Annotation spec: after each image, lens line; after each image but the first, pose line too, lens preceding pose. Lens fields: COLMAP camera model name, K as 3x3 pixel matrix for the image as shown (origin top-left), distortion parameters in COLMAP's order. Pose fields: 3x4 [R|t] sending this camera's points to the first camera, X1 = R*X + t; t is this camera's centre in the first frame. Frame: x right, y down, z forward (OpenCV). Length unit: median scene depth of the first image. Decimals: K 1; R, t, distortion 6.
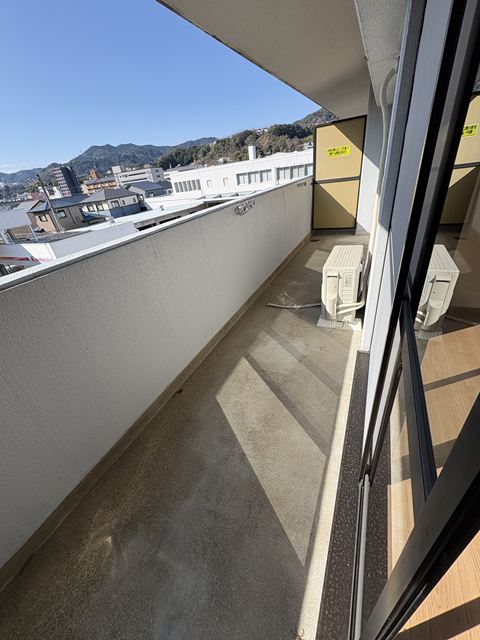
lens RADIAL K [[253.1, 0, 238.3], [0, 253.1, 320.3], [0, 0, 1]] dist [-0.000878, 0.000349]
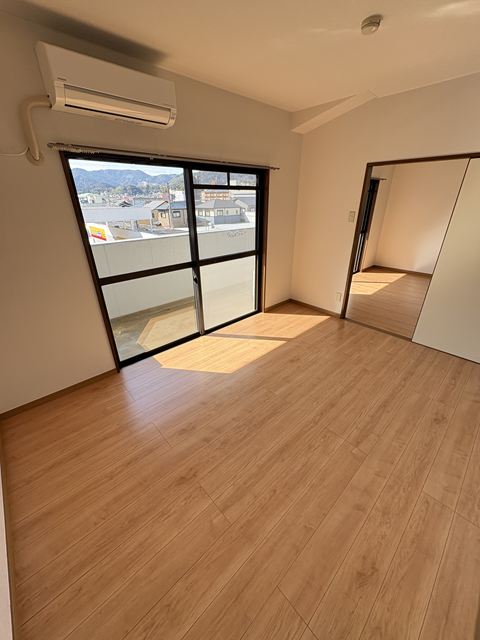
lens RADIAL K [[253.1, 0, 240.8], [0, 253.1, 323.5], [0, 0, 1]] dist [-0.000878, 0.000349]
pose [[0.926471, 0.263186, -0.269045, 0.041587], [-0.276645, 0.960889, -0.012679, 0.012108], [0.255185, 0.086177, 0.963044, -0.039141]]
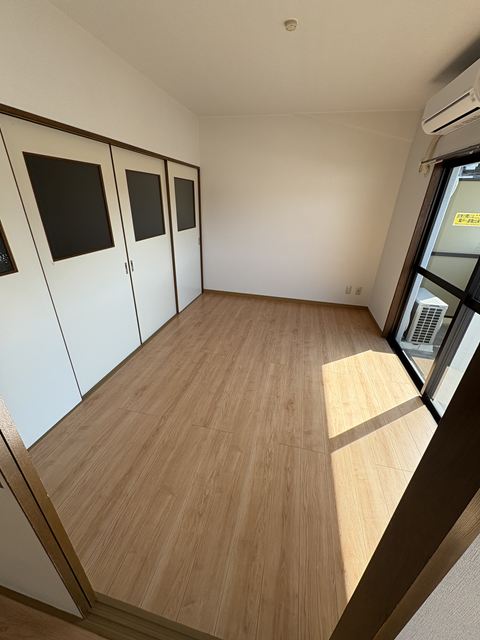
lens RADIAL K [[253.1, 0, 233.9], [0, 253.1, 322.9], [0, 0, 1]] dist [-0.000878, 0.000349]
pose [[-0.975160, 0.172854, -0.138505, 0.138852], [-0.023798, 0.539924, 0.841377, -0.342593], [0.220218, 0.823774, -0.522399, 0.555575]]
